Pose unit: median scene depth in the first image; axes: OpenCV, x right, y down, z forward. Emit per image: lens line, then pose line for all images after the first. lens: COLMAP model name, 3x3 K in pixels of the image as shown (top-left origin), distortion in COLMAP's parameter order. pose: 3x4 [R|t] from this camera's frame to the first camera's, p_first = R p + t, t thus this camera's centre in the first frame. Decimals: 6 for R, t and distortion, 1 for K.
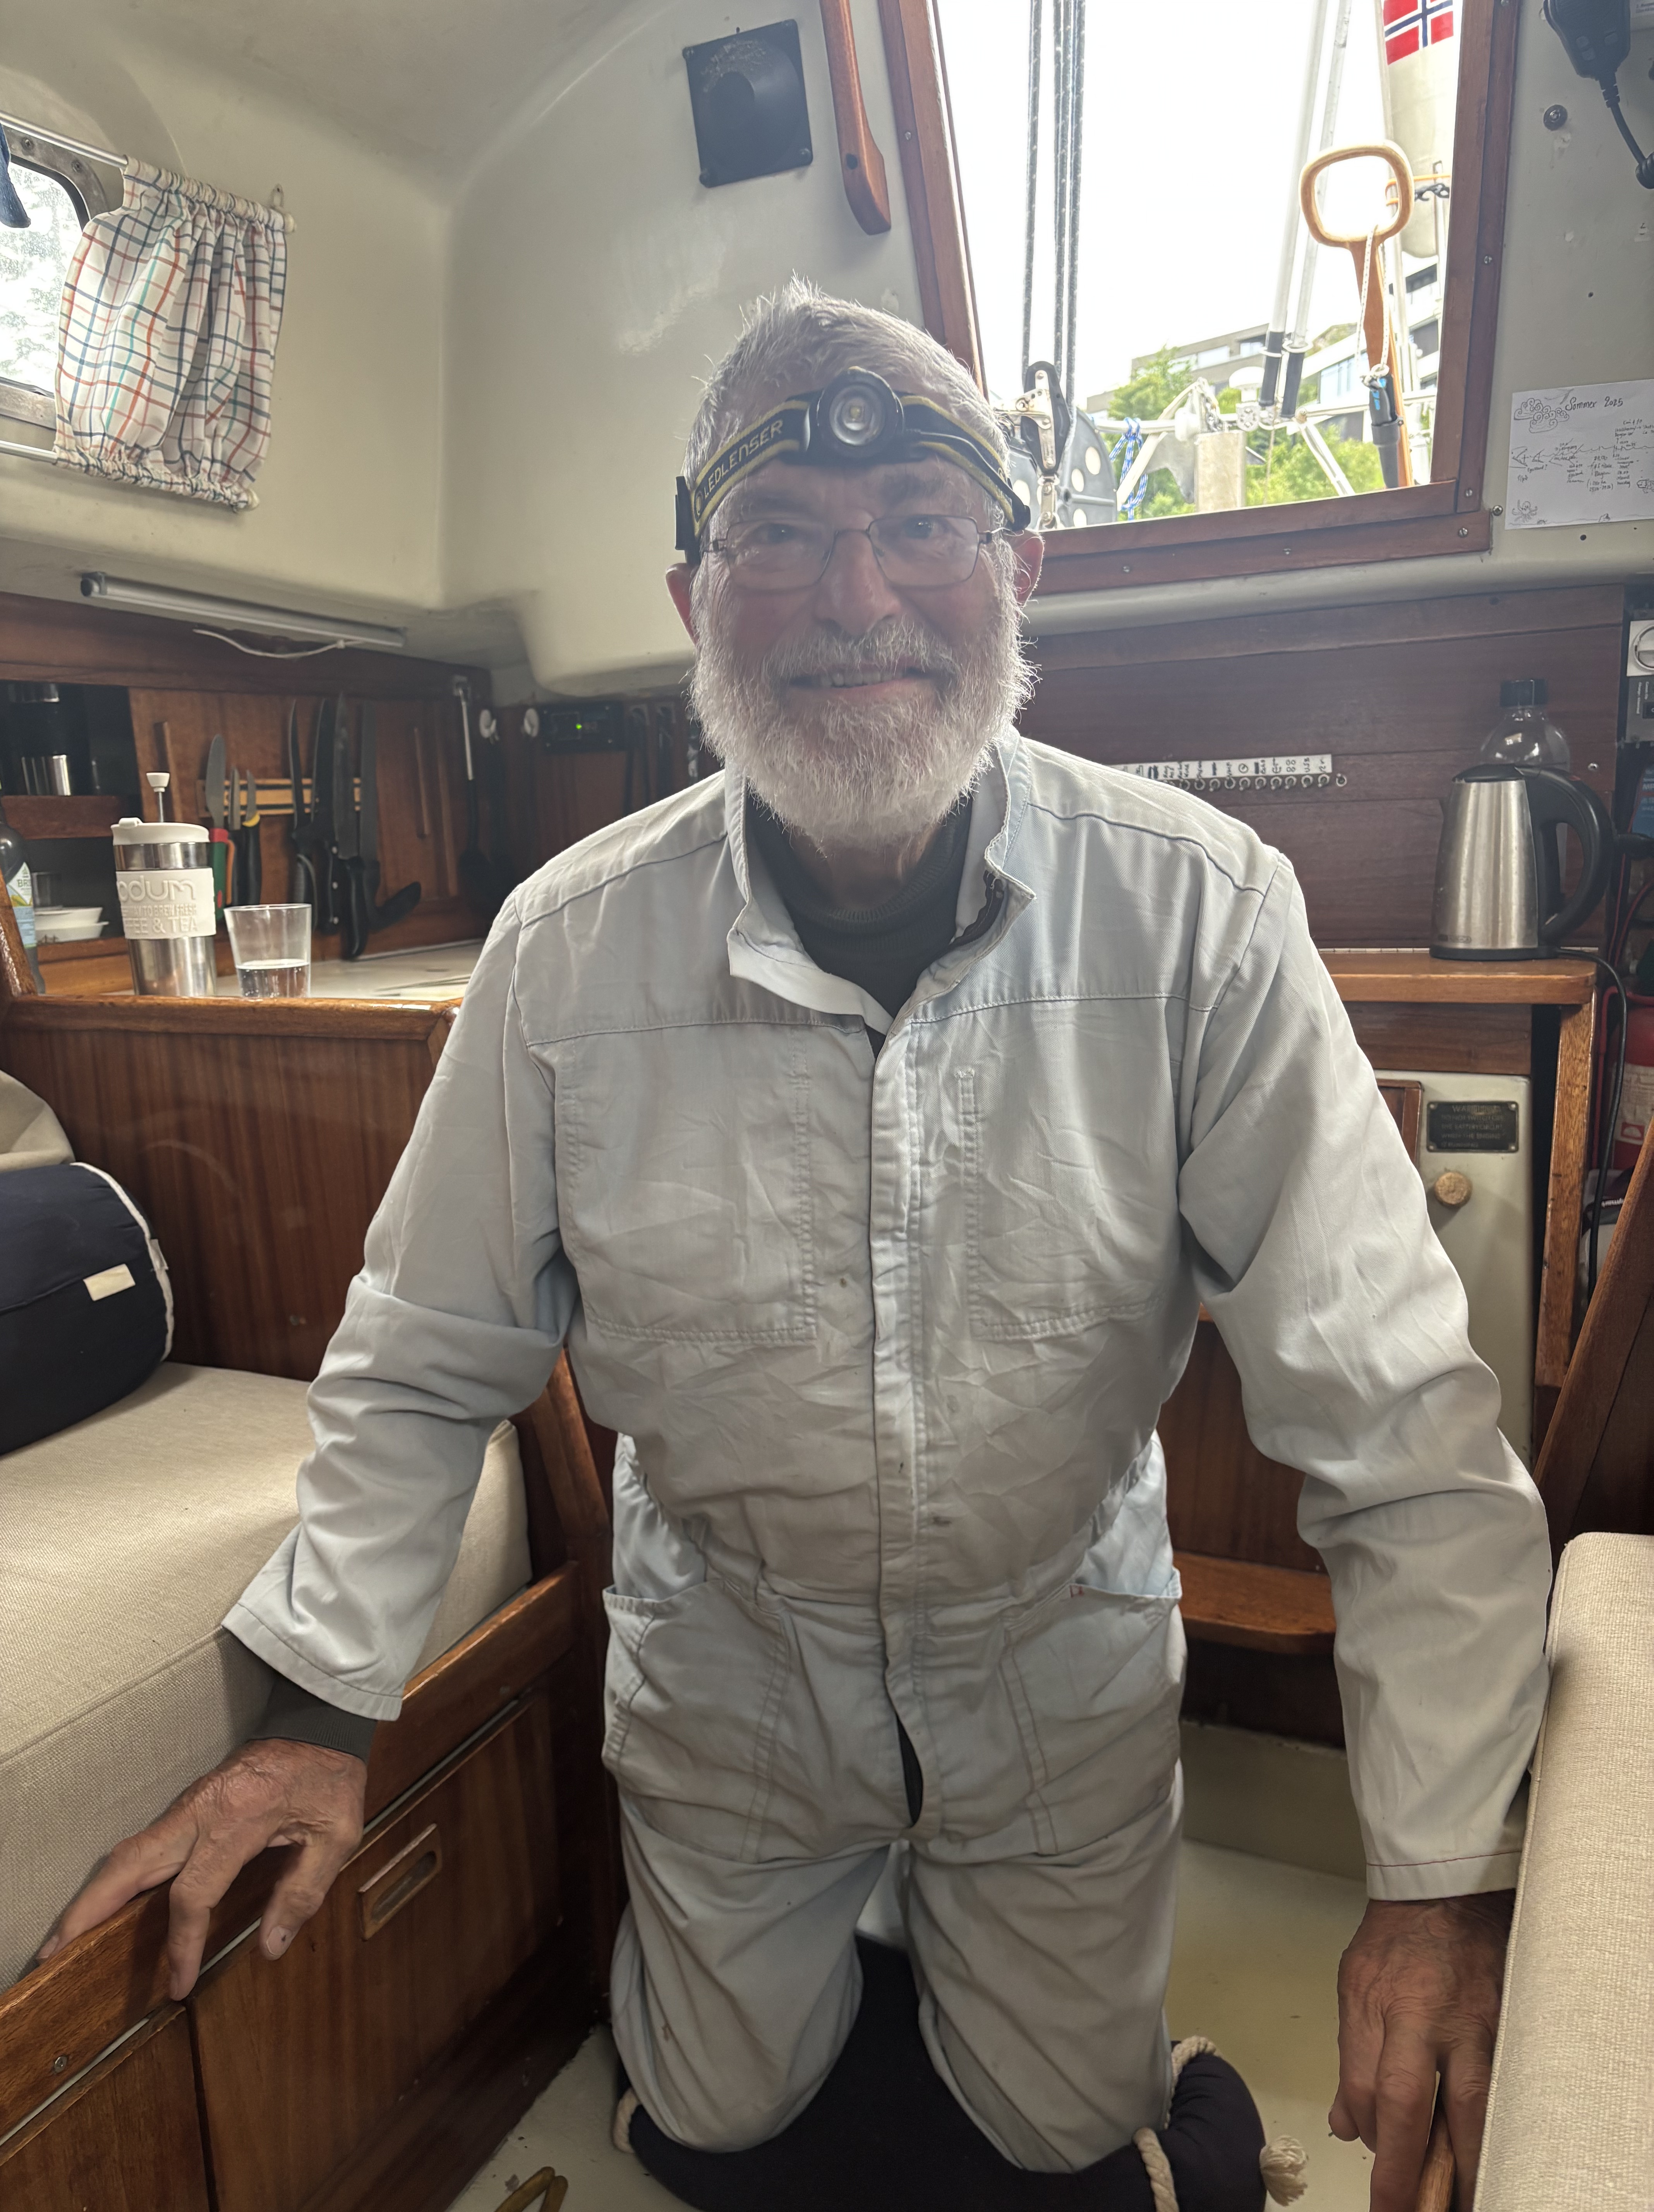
lens RADIAL K [[1616.9, 0, 825.0], [0, 1616.9, 1156.4], [0, 0, 1]] dist [0.048820, -0.060616]
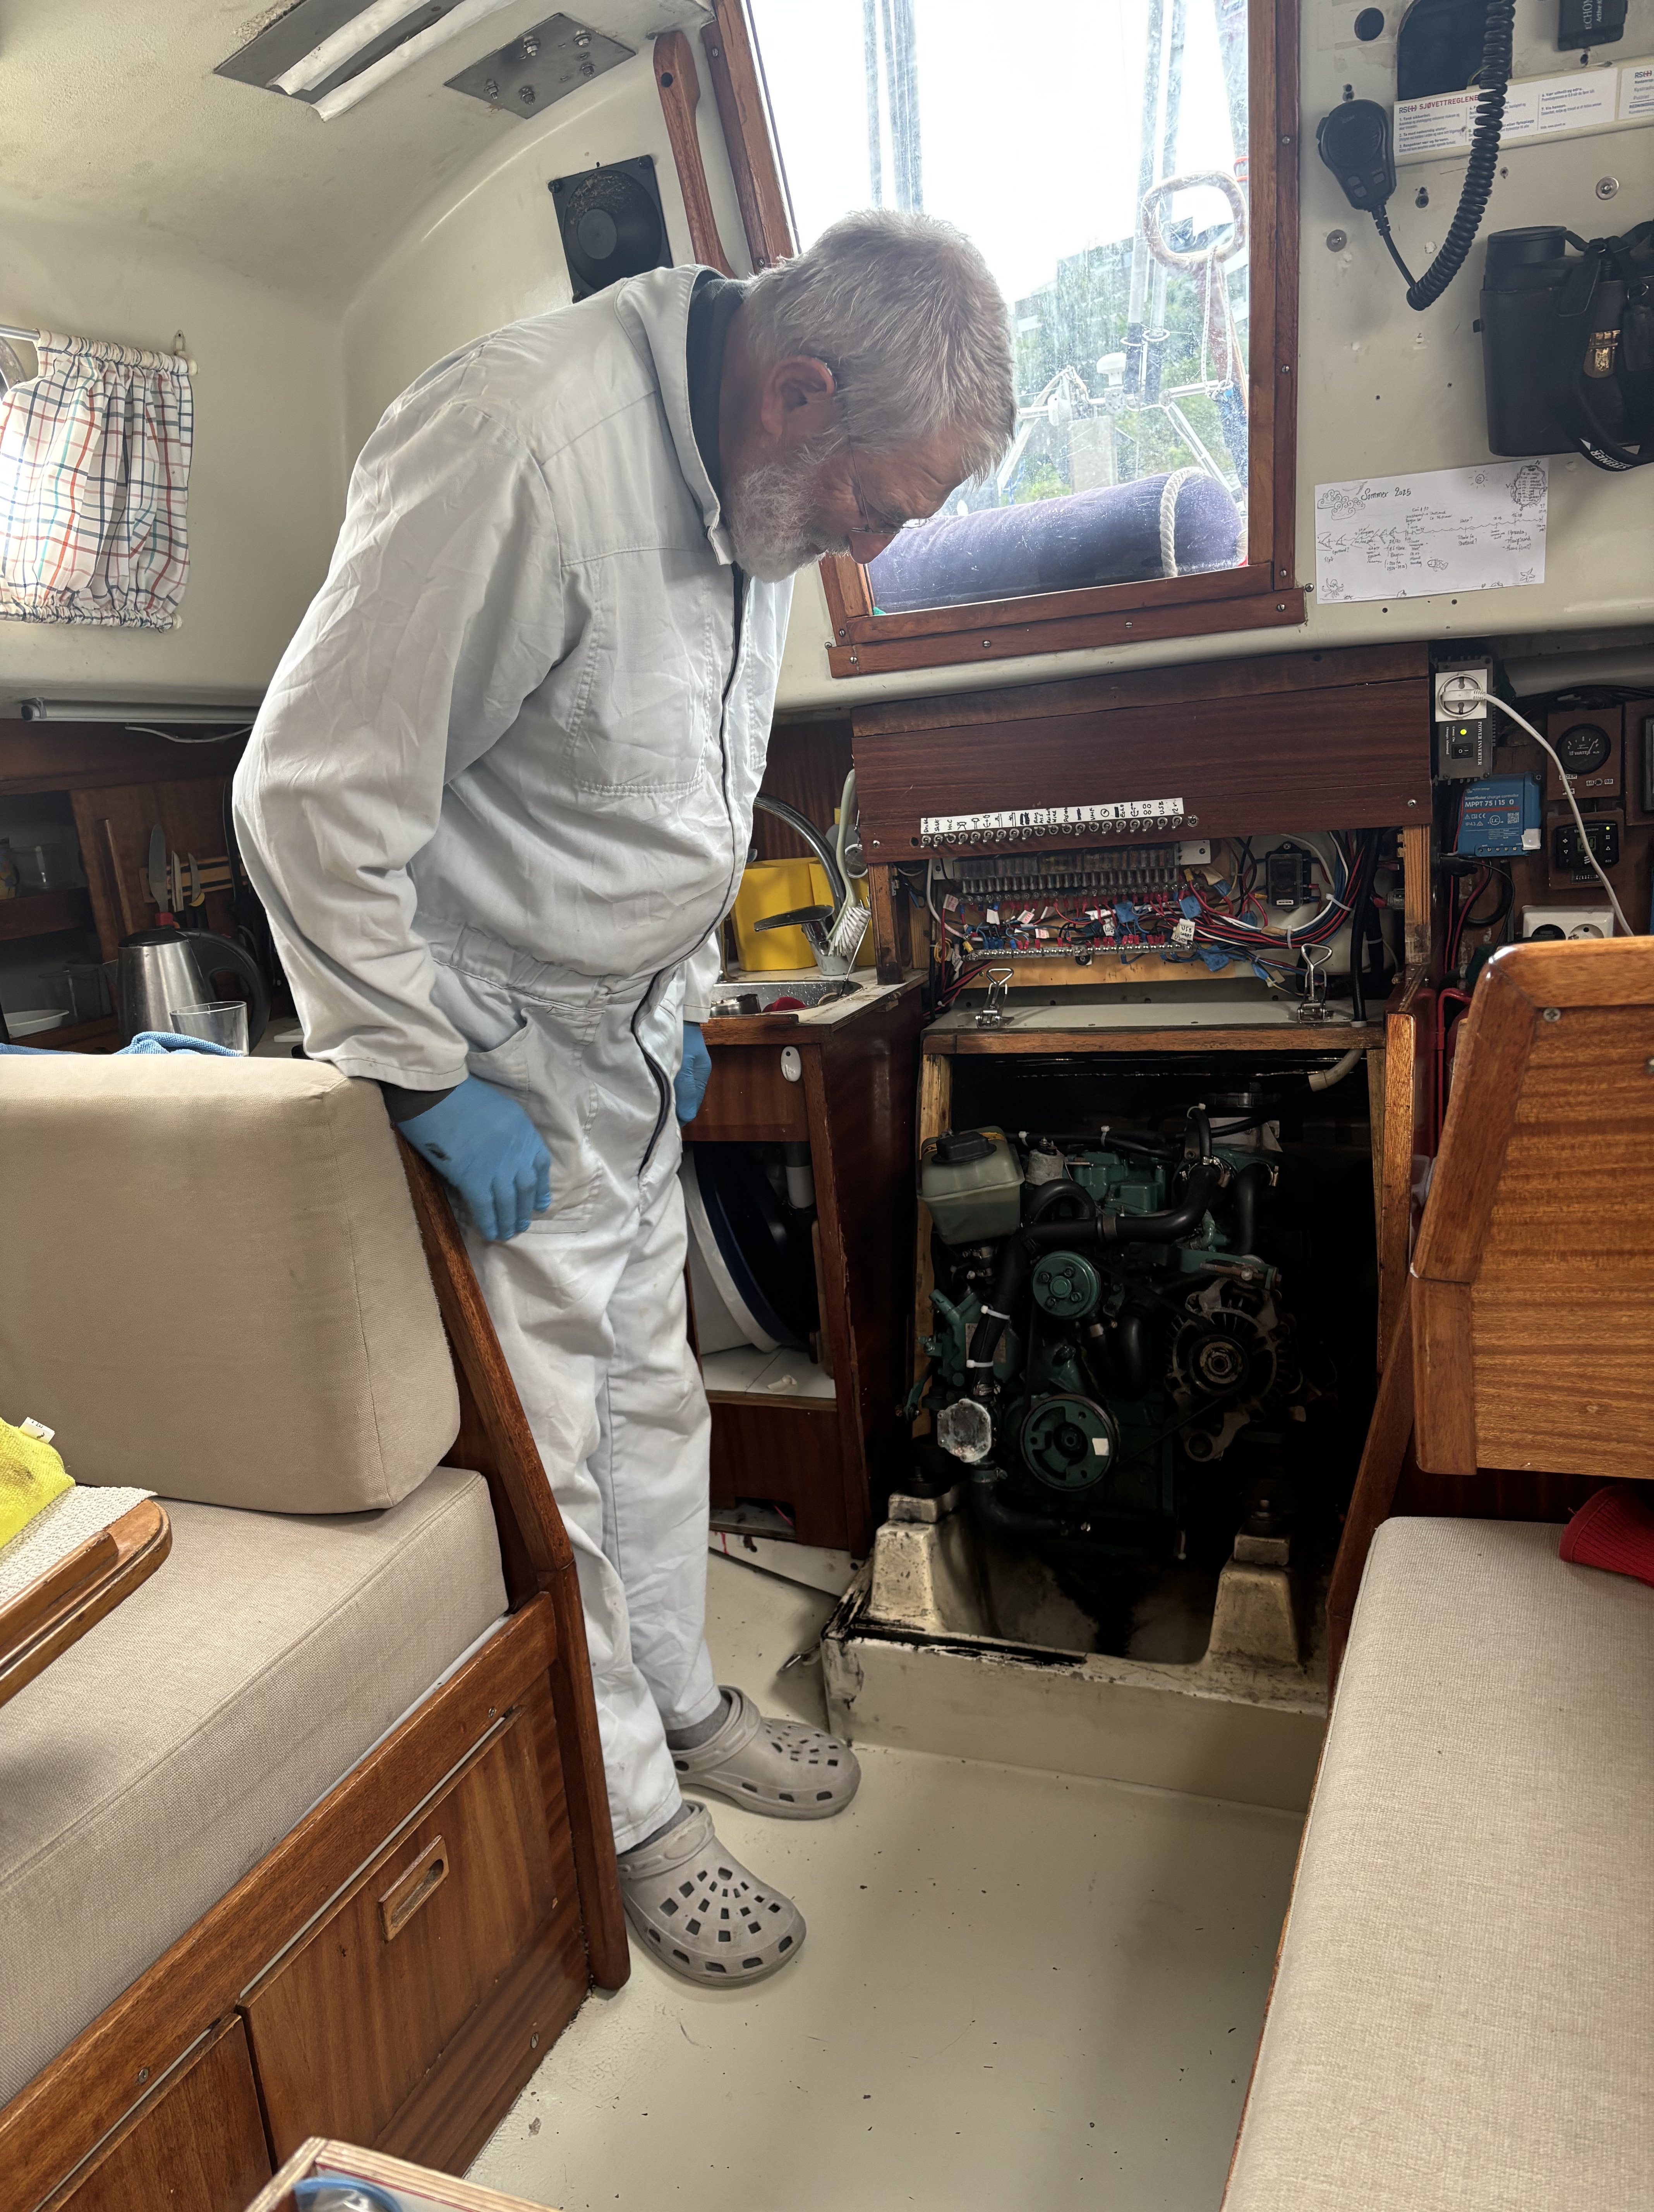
lens RADIAL K [[1651.1, 0, 827.0], [0, 1651.1, 1106.0], [0, 0, 1]] dist [0.032178, -0.040472]
pose [[0.997344, -0.065827, 0.031188, 0.023667], [0.064772, 0.997331, 0.033701, -0.098115], [-0.033324, -0.031591, 0.998945, -0.127666]]
